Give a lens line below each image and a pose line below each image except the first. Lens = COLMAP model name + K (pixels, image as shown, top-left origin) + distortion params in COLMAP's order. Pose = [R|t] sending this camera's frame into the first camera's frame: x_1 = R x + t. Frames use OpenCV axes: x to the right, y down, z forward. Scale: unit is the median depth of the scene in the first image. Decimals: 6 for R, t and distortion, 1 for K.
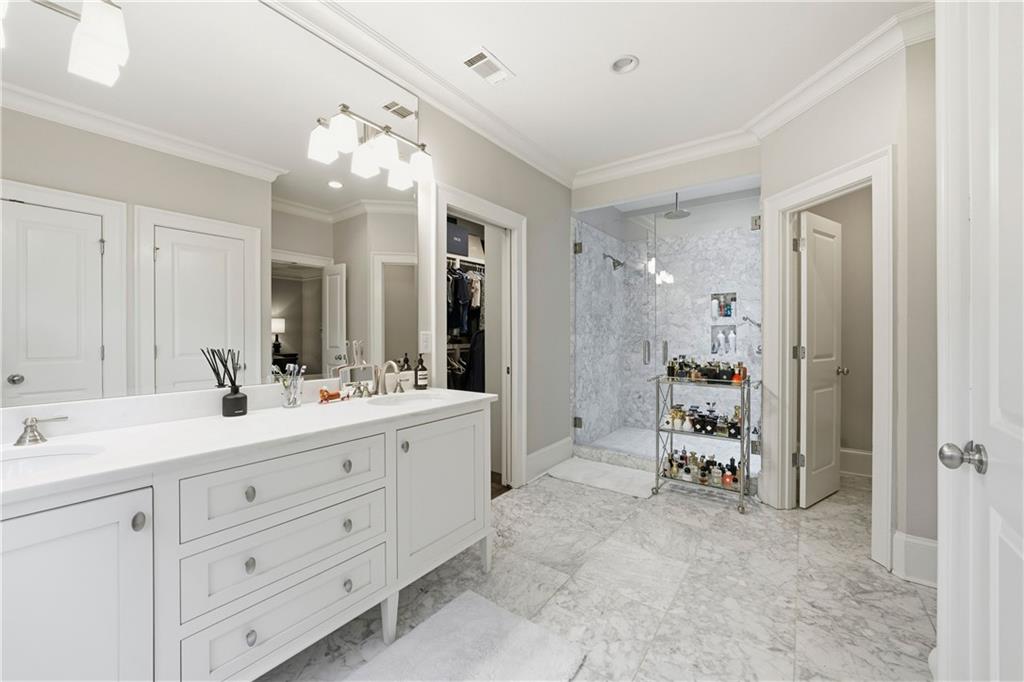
lens RADIAL K [[381.2, 0, 513.9], [0, 381.2, 330.8], [0, 0, 1]] dist [-0.019342, 0.000037]
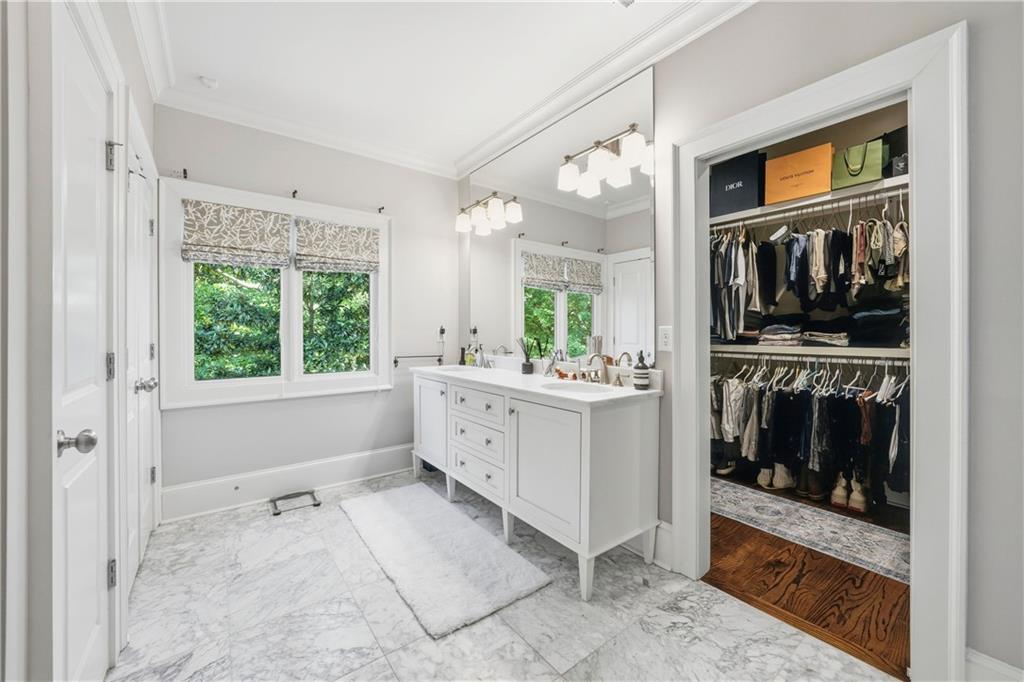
lens RADIAL K [[381.2, 0, 513.9], [0, 381.2, 330.8], [0, 0, 1]] dist [-0.019342, 0.000037]
pose [[-0.247029, -0.002404, -0.969005, 0.771071], [0.006534, 0.999970, -0.004146, 0.014931], [0.968986, -0.007356, -0.247006, 0.995794]]
